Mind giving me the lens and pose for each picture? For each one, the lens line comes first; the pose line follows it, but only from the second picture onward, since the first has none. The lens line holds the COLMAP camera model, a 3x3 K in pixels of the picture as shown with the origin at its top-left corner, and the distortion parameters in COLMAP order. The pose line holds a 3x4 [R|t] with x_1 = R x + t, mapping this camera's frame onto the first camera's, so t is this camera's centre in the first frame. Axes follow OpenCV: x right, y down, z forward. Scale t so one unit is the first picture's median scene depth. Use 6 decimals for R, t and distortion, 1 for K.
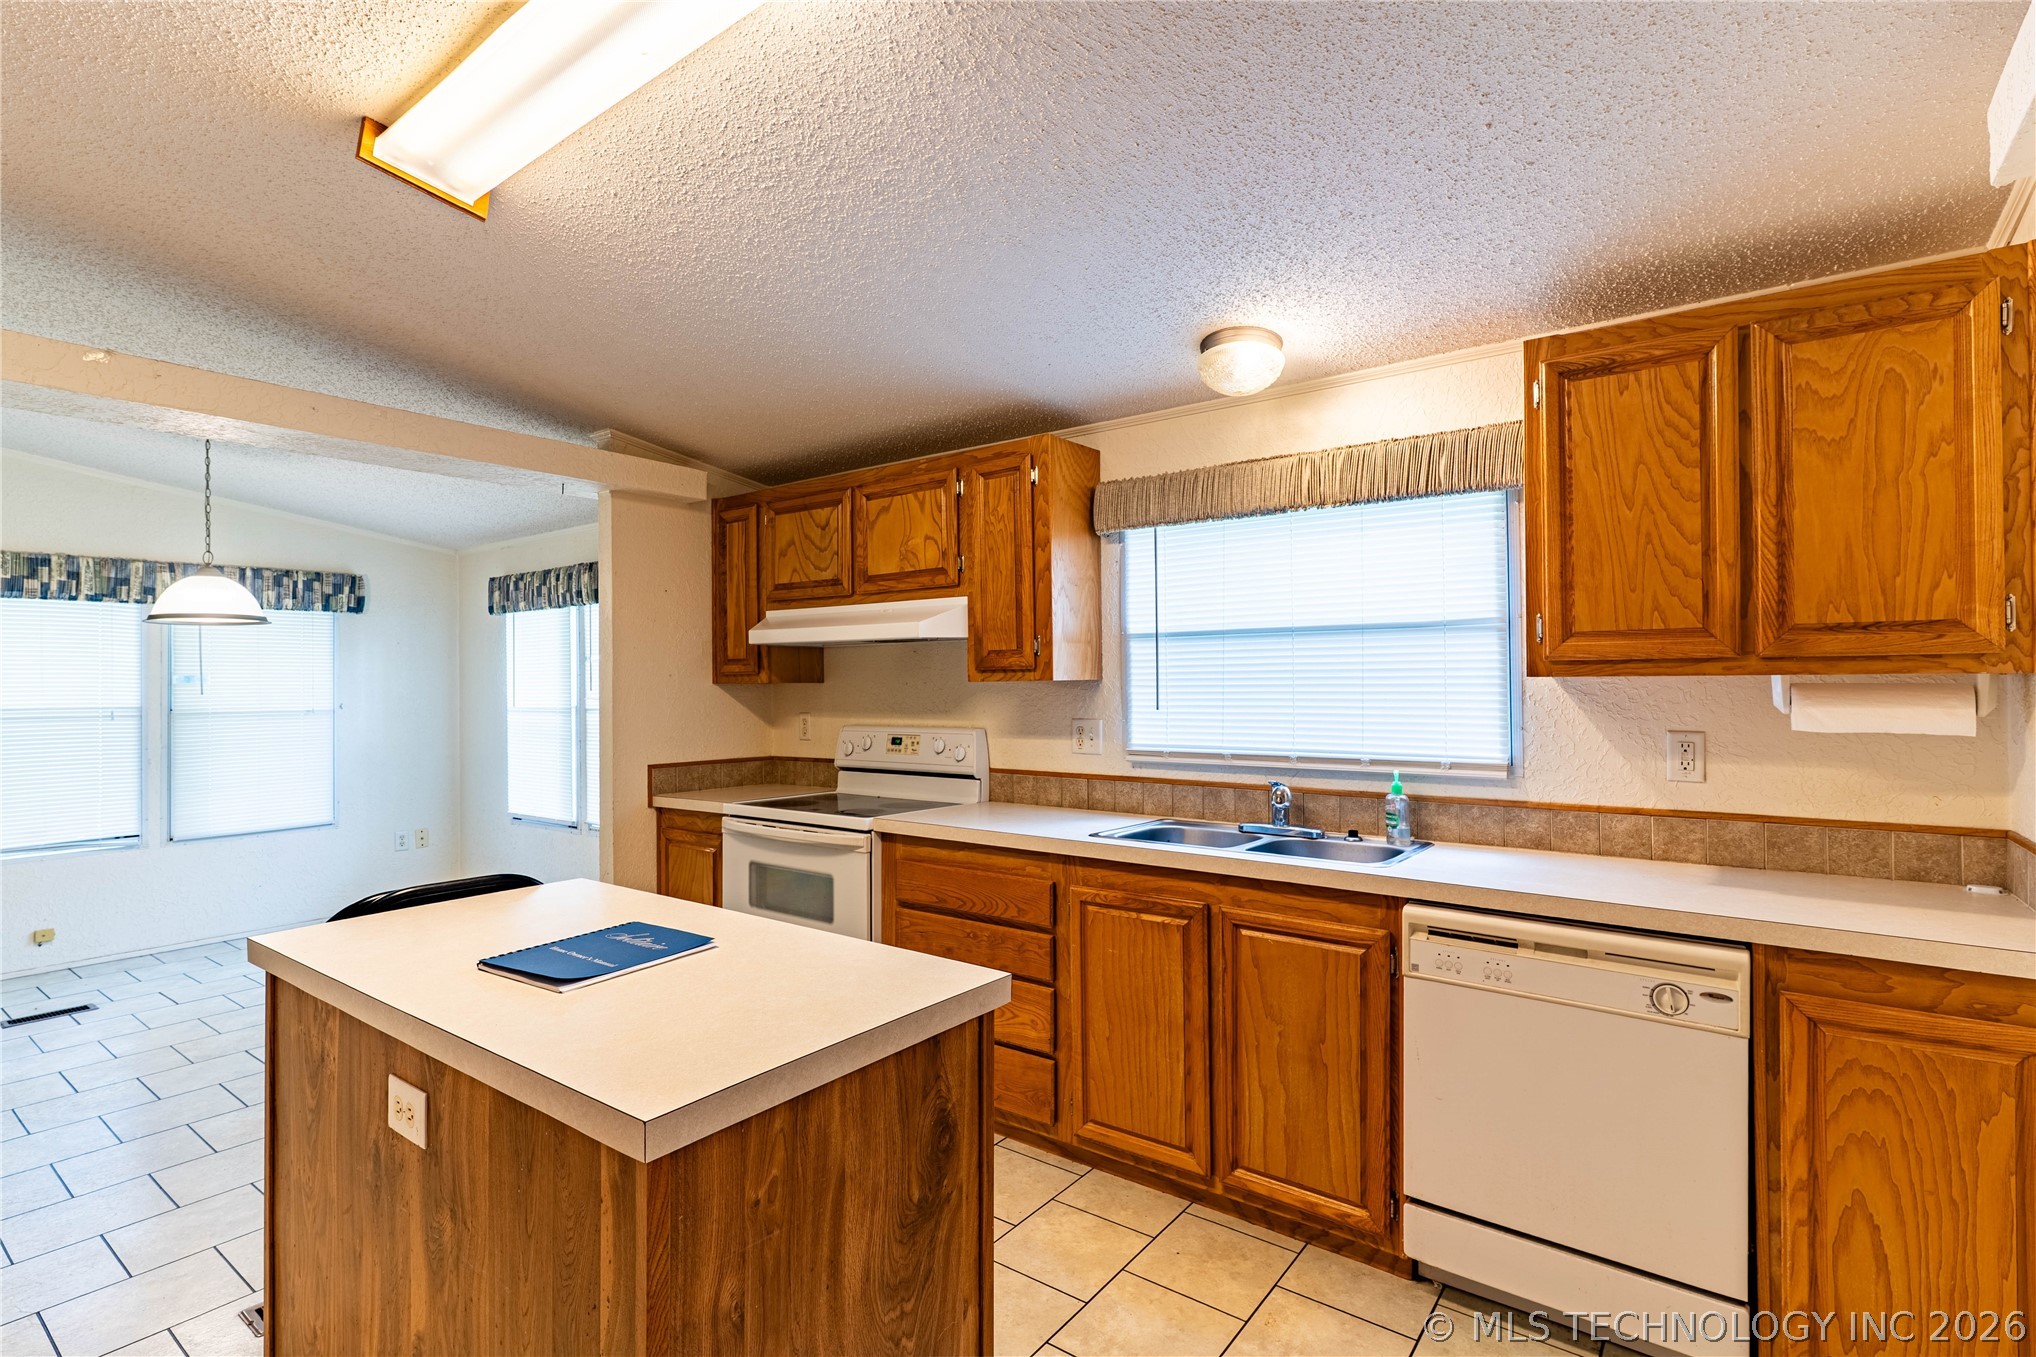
lens RADIAL K [[964.6, 0, 1016.2], [0, 964.6, 679.7], [0, 0, 1]] dist [-0.000299, 0.002046]
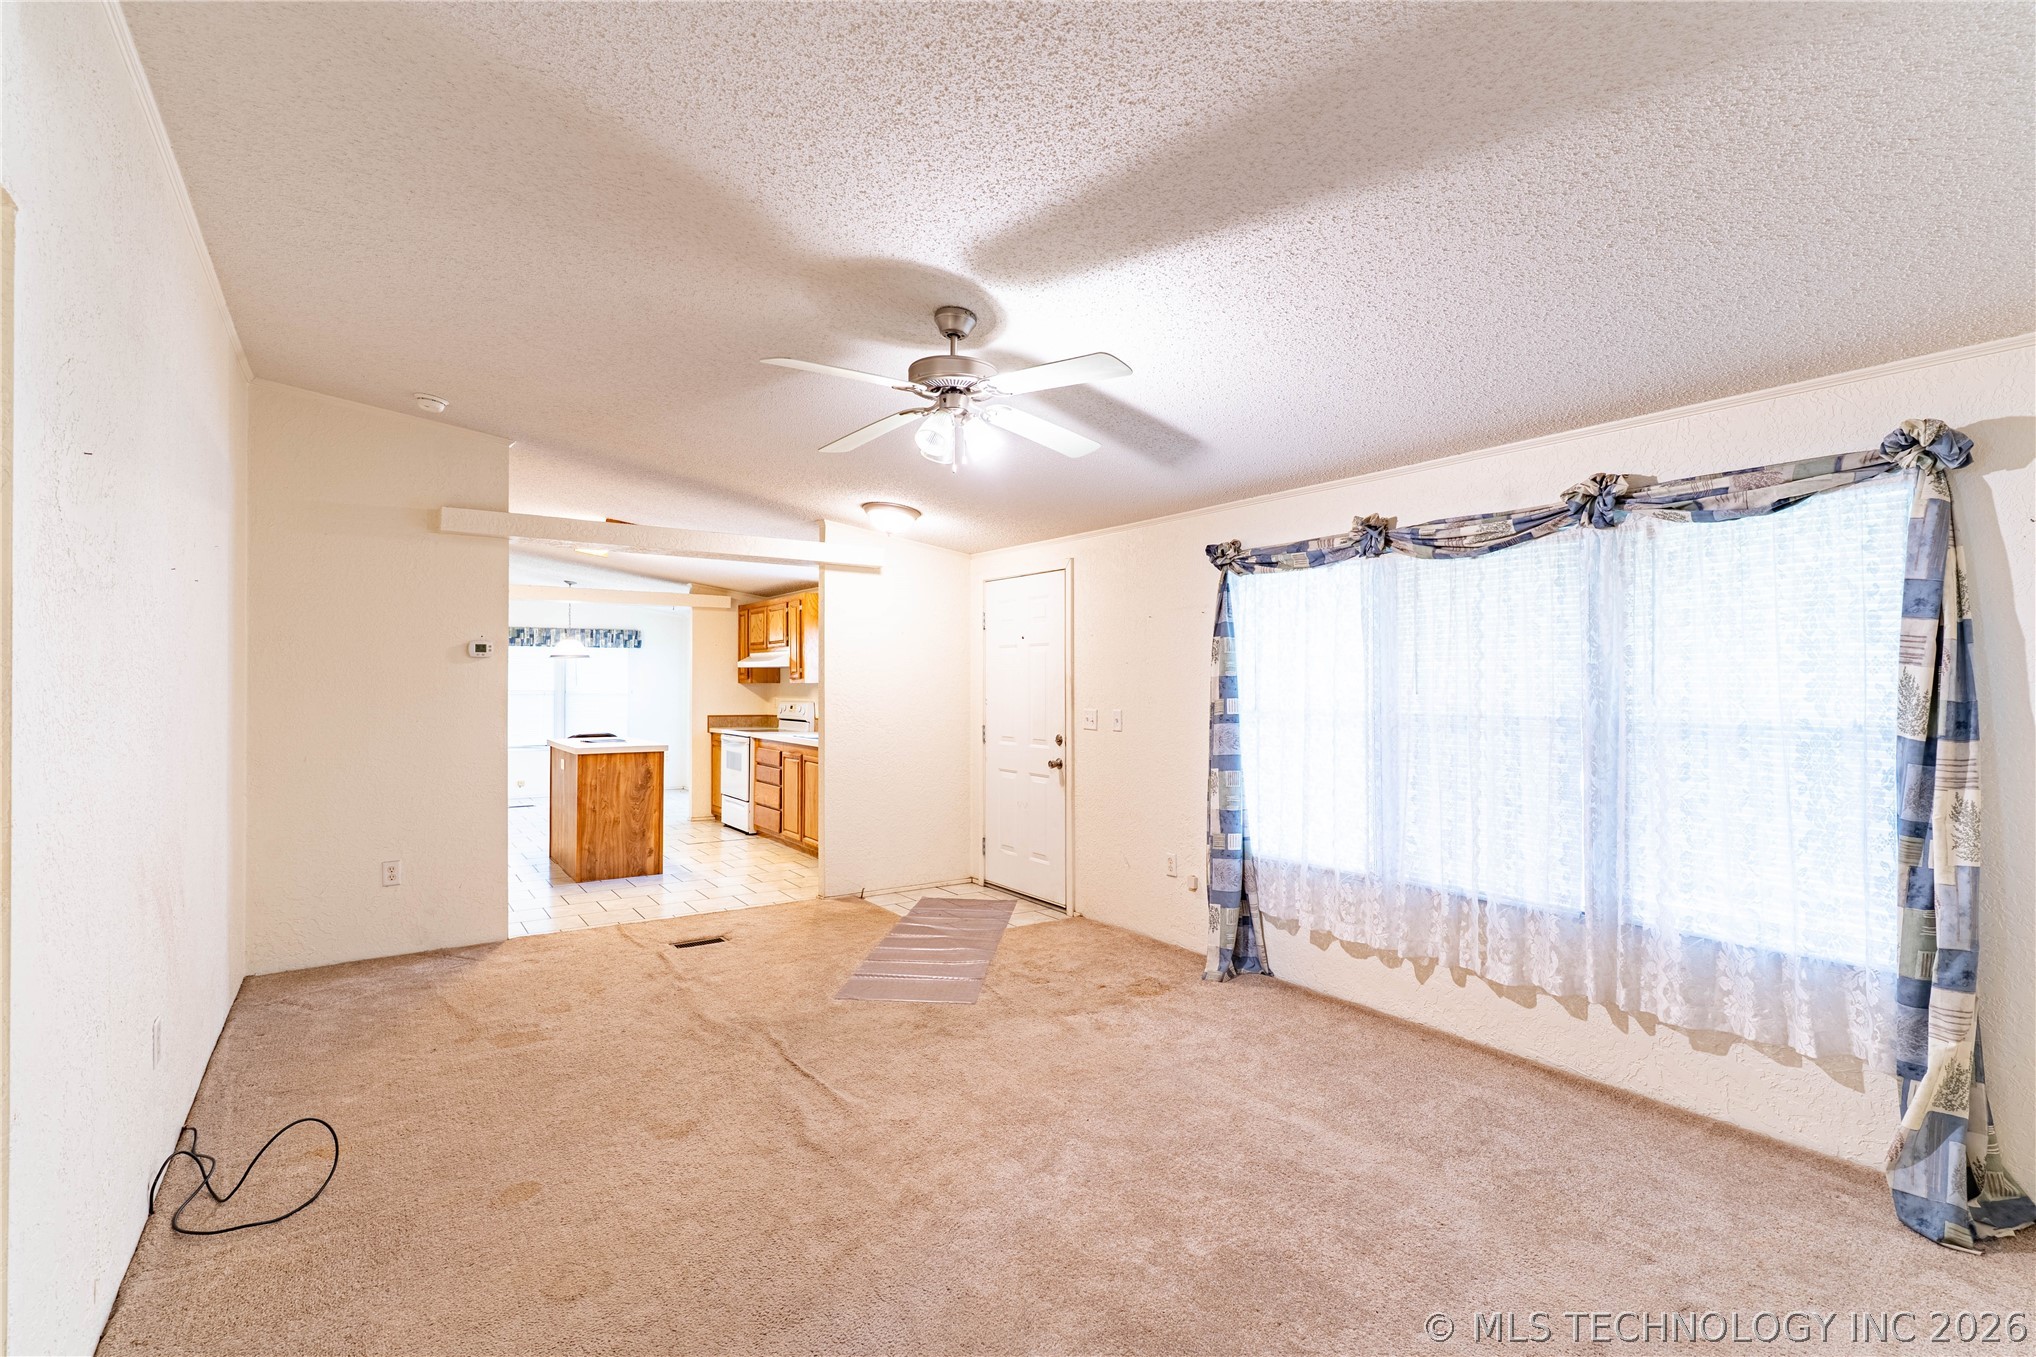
lens RADIAL K [[964.6, 0, 1020.6], [0, 964.6, 678.3], [0, 0, 1]] dist [-0.000299, 0.002046]
pose [[0.947069, 0.009486, -0.320889, 0.938021], [-0.009899, 0.999951, 0.000342, -0.013494], [0.320876, 0.002852, 0.947117, -0.874585]]
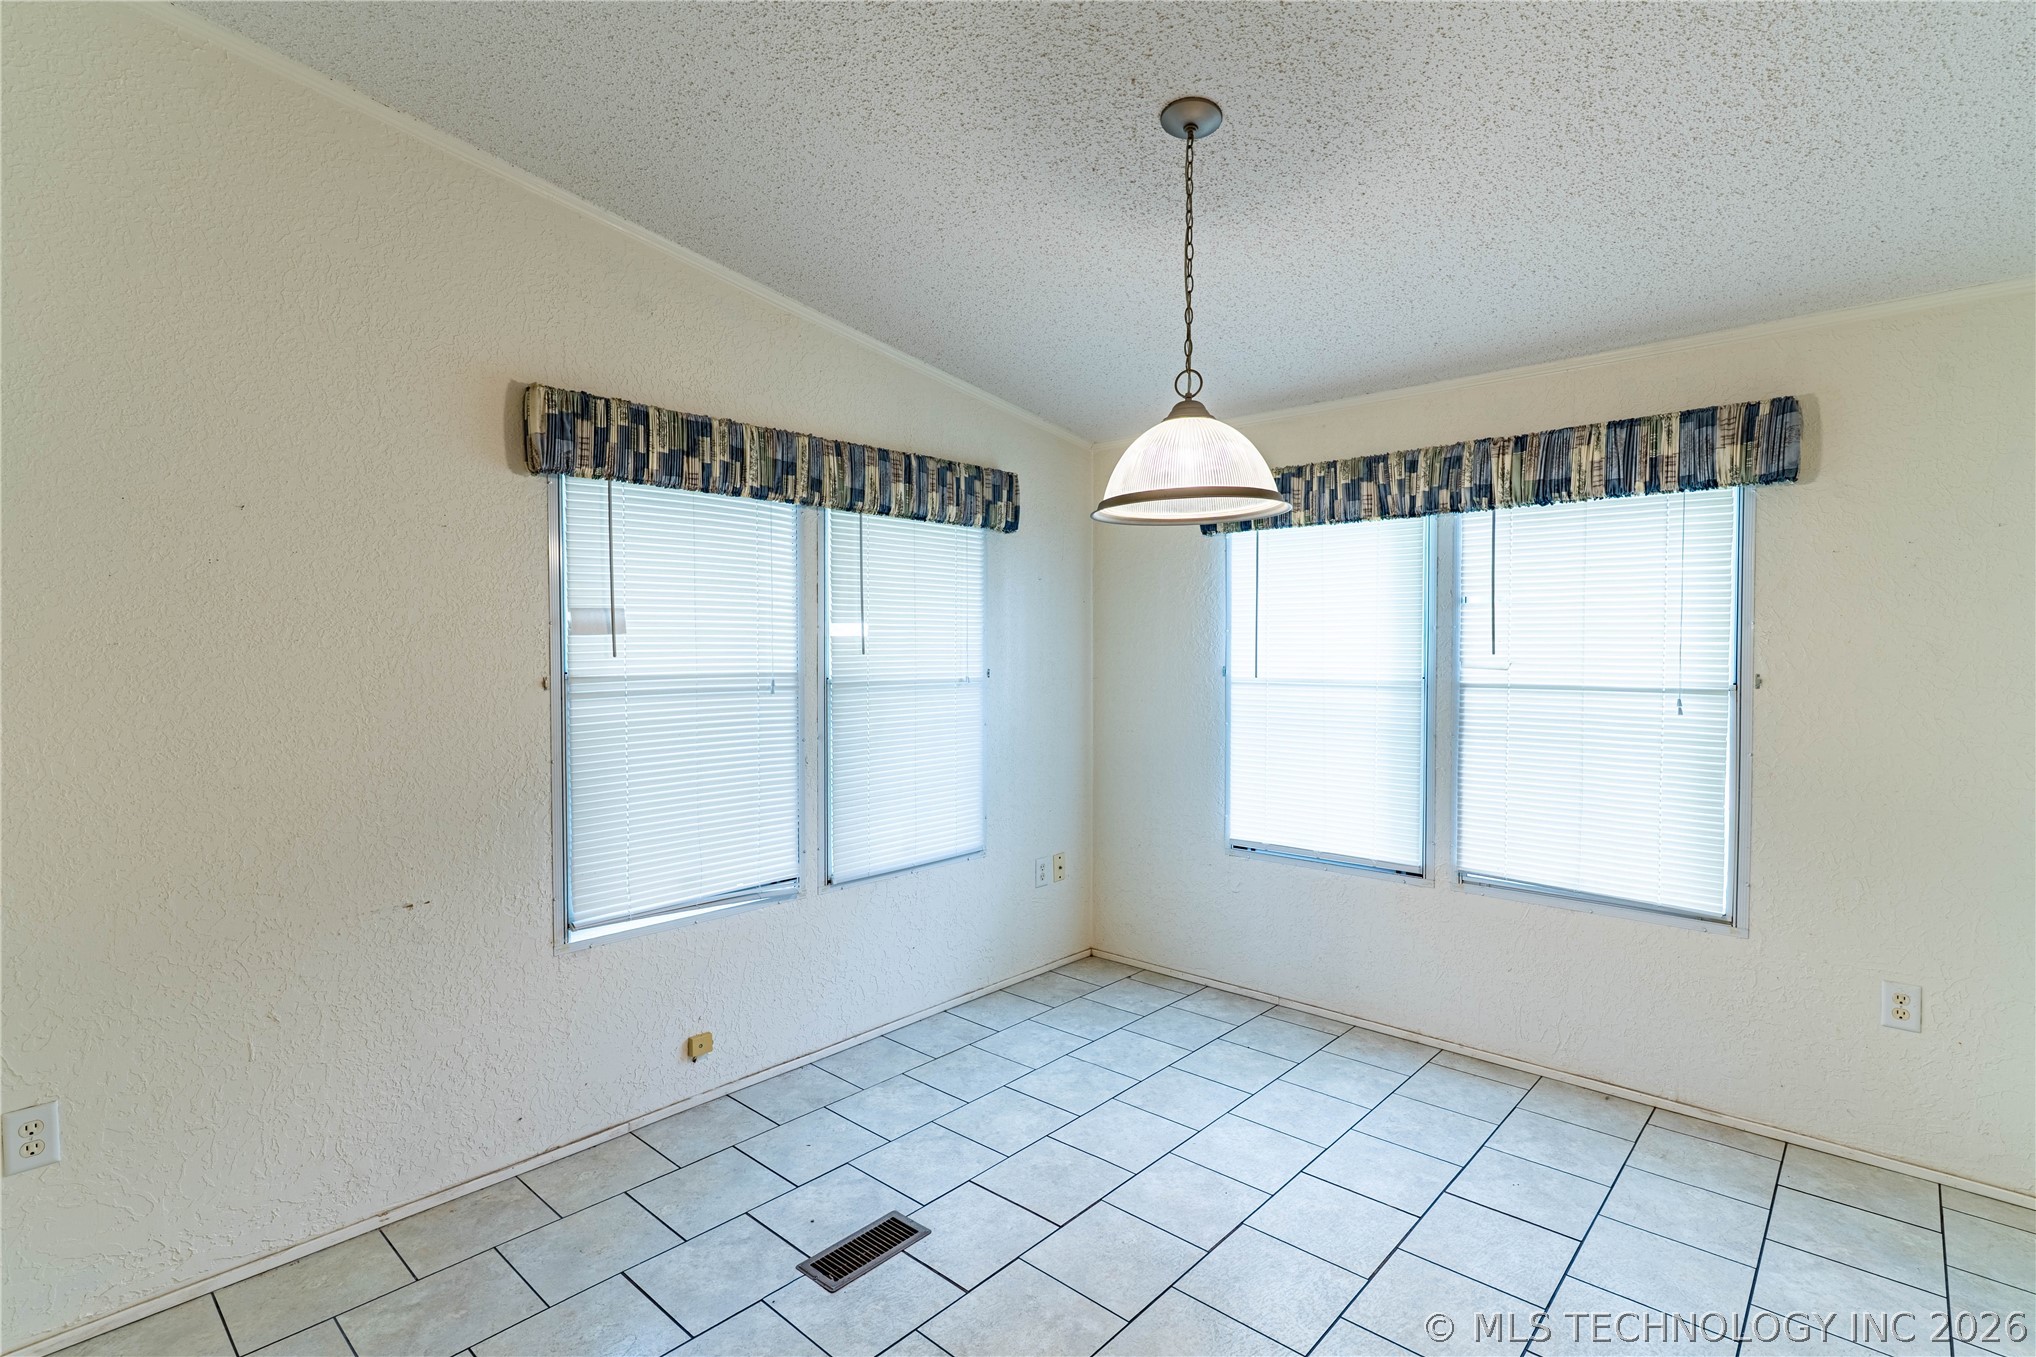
lens RADIAL K [[964.6, 0, 1017.0], [0, 964.6, 679.3], [0, 0, 1]] dist [-0.000299, 0.002046]
pose [[0.995644, 0.011918, -0.092475, -0.724014], [-0.008539, 0.999284, 0.036850, 0.008295], [0.092848, -0.035900, 0.995033, 0.402061]]
